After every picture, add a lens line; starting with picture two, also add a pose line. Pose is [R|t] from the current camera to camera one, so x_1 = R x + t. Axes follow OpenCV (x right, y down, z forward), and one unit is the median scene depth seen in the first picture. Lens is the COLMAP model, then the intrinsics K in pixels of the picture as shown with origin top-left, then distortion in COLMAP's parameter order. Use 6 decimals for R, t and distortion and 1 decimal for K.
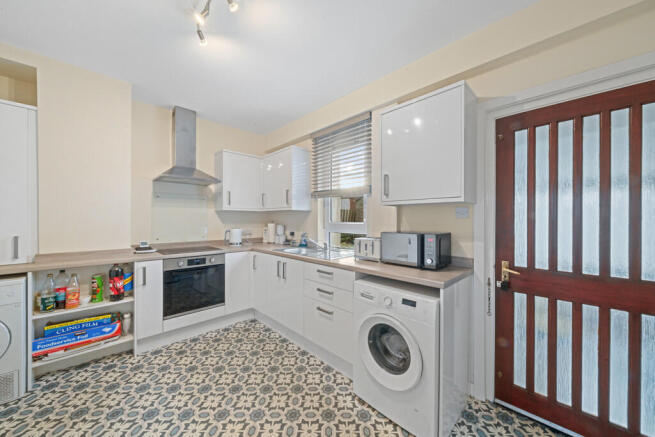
lens RADIAL K [[228.5, 0, 328.0], [0, 228.5, 220.9], [0, 0, 1]] dist [-0.000266, -0.000600]
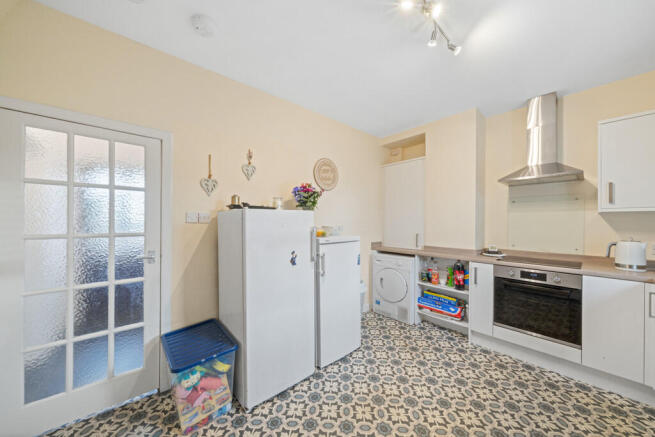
lens RADIAL K [[228.5, 0, 328.8], [0, 228.5, 218.7], [0, 0, 1]] dist [-0.000266, -0.000600]
pose [[-0.048822, -0.020054, -0.998606, 0.364860], [-0.013217, 0.999724, -0.019430, -0.006003], [0.998720, 0.012250, -0.049073, 0.342844]]
